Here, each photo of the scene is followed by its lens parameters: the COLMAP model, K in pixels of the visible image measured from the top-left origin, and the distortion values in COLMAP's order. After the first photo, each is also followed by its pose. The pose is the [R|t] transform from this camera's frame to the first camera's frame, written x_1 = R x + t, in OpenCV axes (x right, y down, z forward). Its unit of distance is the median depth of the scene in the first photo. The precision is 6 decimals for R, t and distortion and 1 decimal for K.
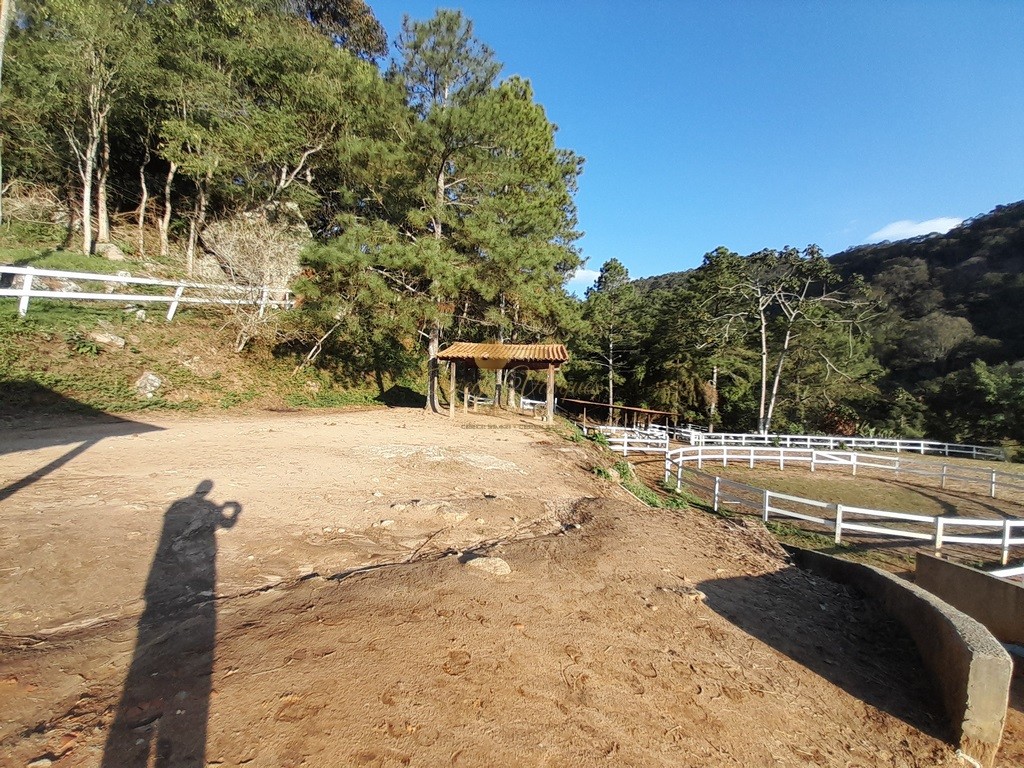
lens RADIAL K [[400.8, 0, 514.7], [0, 400.8, 387.2], [0, 0, 1]] dist [0.018104, -0.014039]
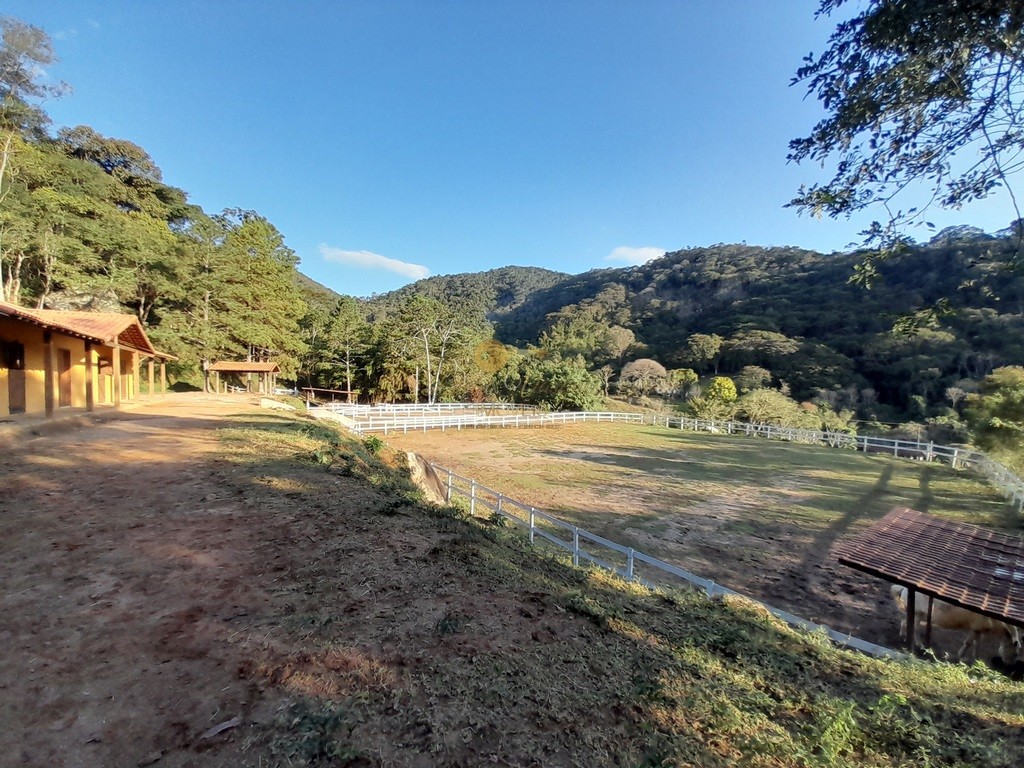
lens RADIAL K [[400.8, 0, 516.1], [0, 400.8, 391.8], [0, 0, 1]] dist [0.018104, -0.014039]
pose [[0.891021, -0.030338, 0.452948, 0.110741], [0.015177, 0.999197, 0.037070, -0.001838], [-0.453709, -0.026155, 0.890766, -0.630031]]
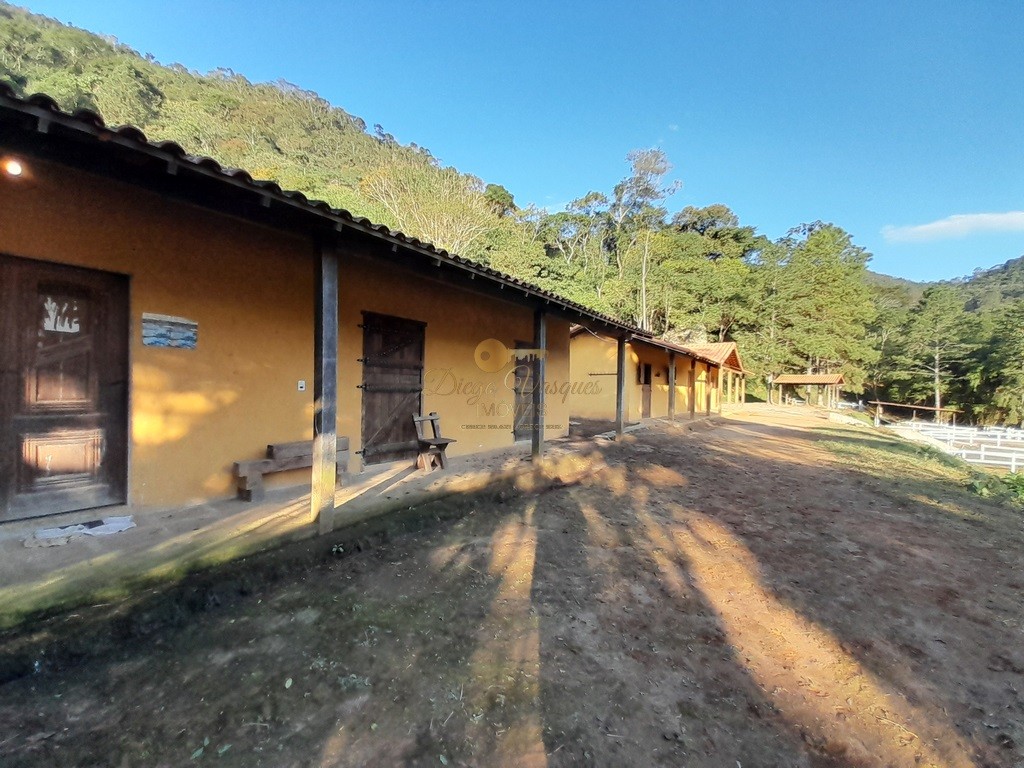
lens RADIAL K [[400.8, 0, 513.9], [0, 400.8, 391.5], [0, 0, 1]] dist [0.018104, -0.014039]
pose [[0.750073, -0.010019, -0.661279, 0.087125], [0.007455, 0.999950, -0.006693, -0.004657], [0.661313, 0.000090, 0.750110, -0.660311]]
